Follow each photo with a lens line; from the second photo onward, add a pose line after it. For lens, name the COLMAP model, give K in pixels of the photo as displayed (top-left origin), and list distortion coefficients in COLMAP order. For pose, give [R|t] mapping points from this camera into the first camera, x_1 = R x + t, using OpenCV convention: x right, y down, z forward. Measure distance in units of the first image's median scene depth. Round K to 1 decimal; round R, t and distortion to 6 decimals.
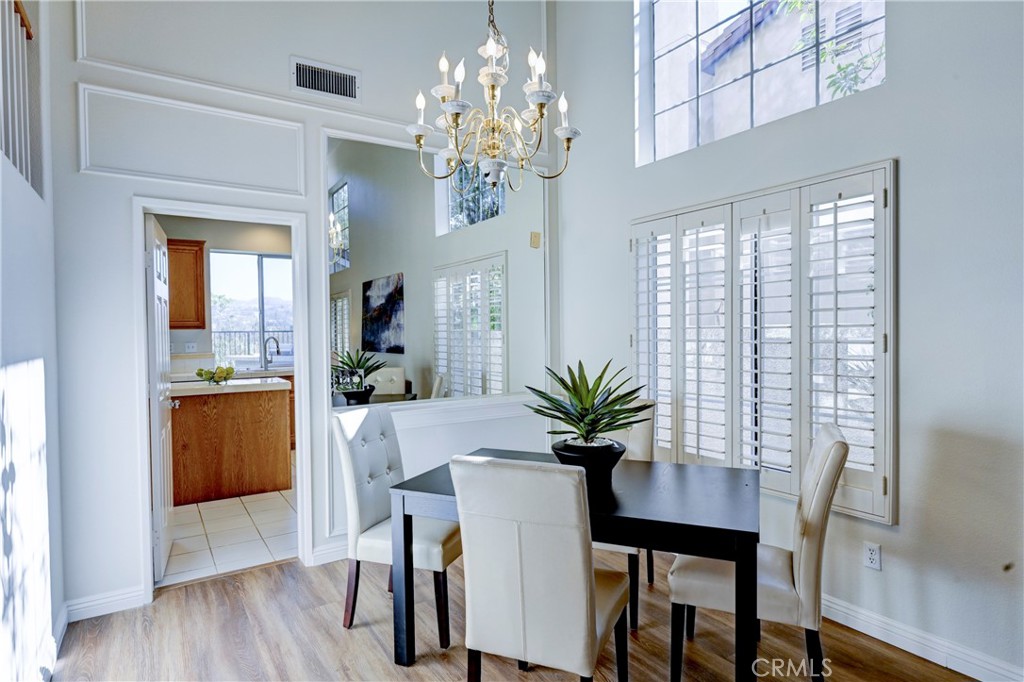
lens RADIAL K [[565.6, 0, 513.4], [0, 565.6, 339.4], [0, 0, 1]] dist [0.000278, 0.000826]
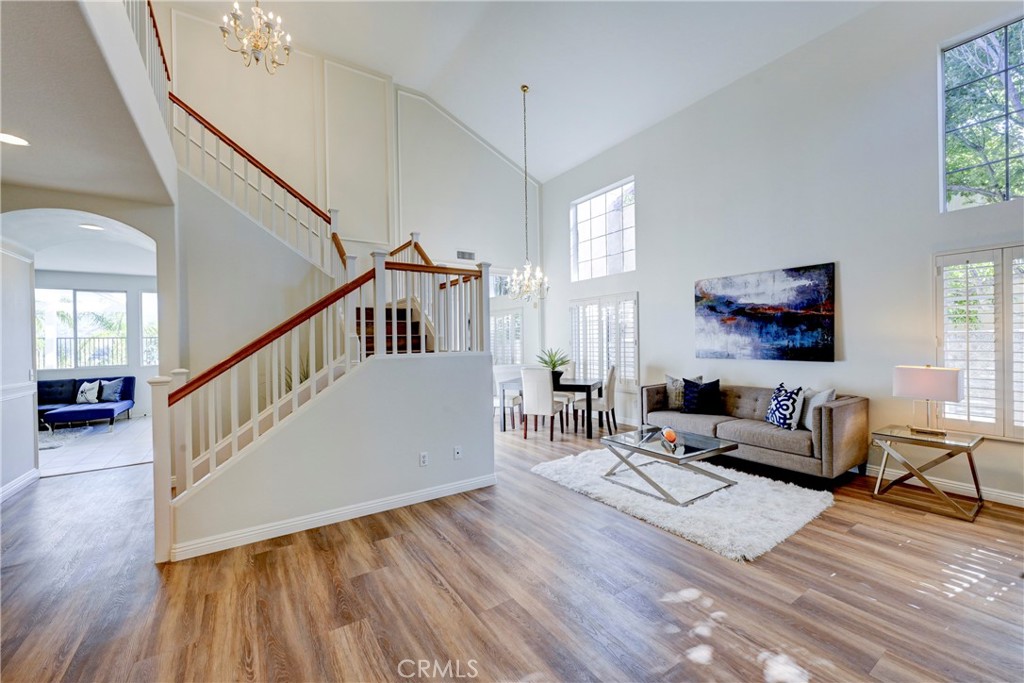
lens RADIAL K [[406.2, 0, 514.3], [0, 406.2, 342.1], [0, 0, 1]] dist [-0.002518, 0.000709]
pose [[0.999953, -0.003888, 0.008851, -0.128968], [0.003979, 0.999938, -0.010368, 0.025649], [-0.008810, 0.010403, 0.999907, -1.475762]]
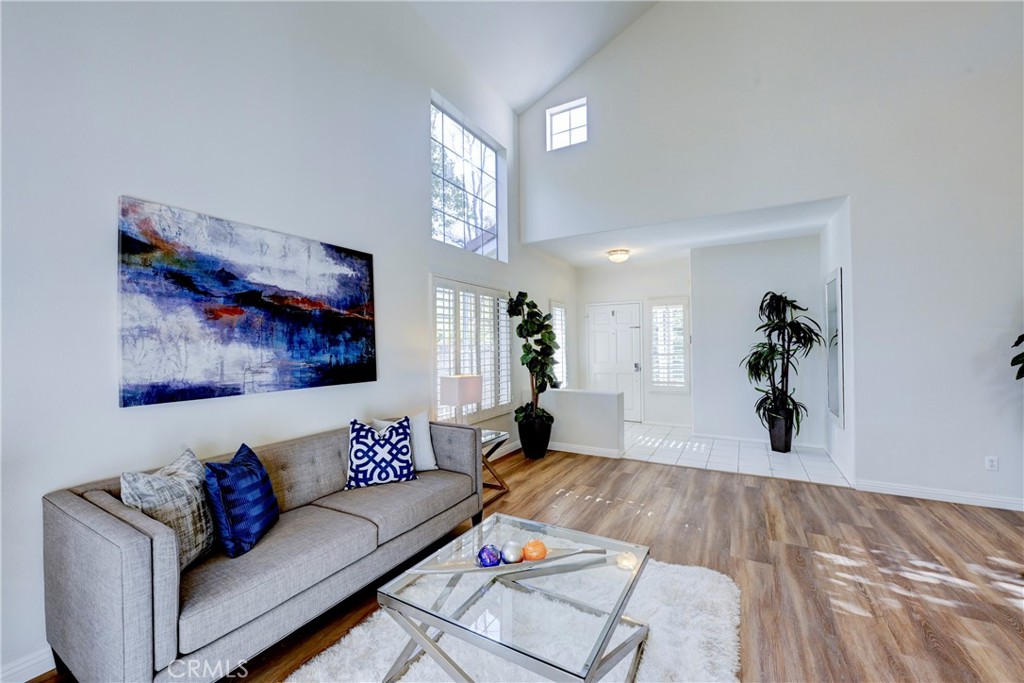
lens RADIAL K [[406.2, 0, 510.7], [0, 406.2, 342.7], [0, 0, 1]] dist [-0.002518, 0.000709]
pose [[-0.451472, 0.017627, 0.892111, -0.168721], [0.028601, 0.999577, -0.005276, -0.006991], [-0.891827, 0.023133, -0.451785, 0.313898]]
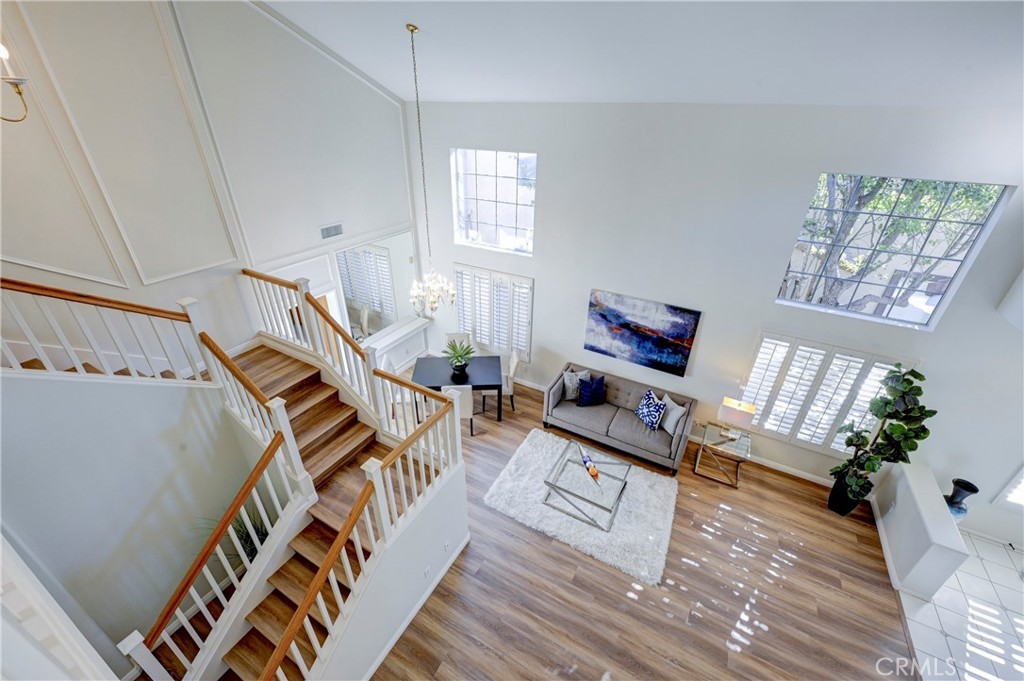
lens RADIAL K [[404.3, 0, 515.8], [0, 404.3, 342.7], [0, 0, 1]] dist [0.001341, -0.000113]
pose [[0.882862, -0.200877, 0.424503, -0.602478], [-0.025999, 0.881614, 0.471255, -1.118976], [-0.468912, -0.427090, 0.773121, -1.107302]]
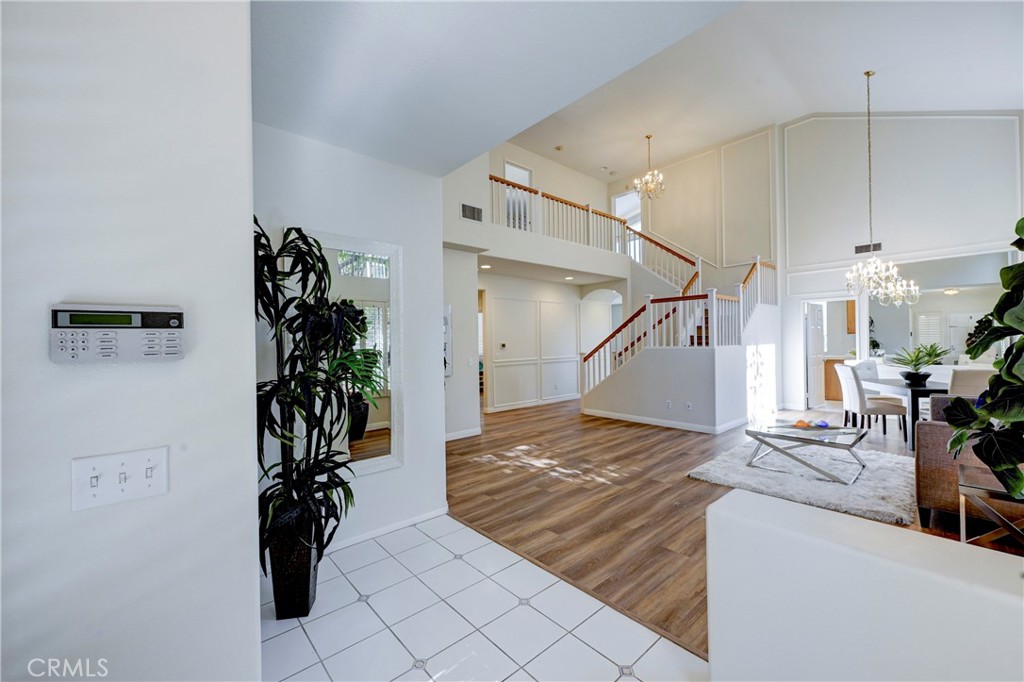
lens RADIAL K [[406.2, 0, 510.2], [0, 406.2, 338.6], [0, 0, 1]] dist [-0.002518, 0.000709]
pose [[0.143277, 0.002045, -0.989680, 1.891835], [0.001983, 0.999995, 0.002353, -0.005895], [0.989681, -0.002299, 0.143273, -1.432646]]
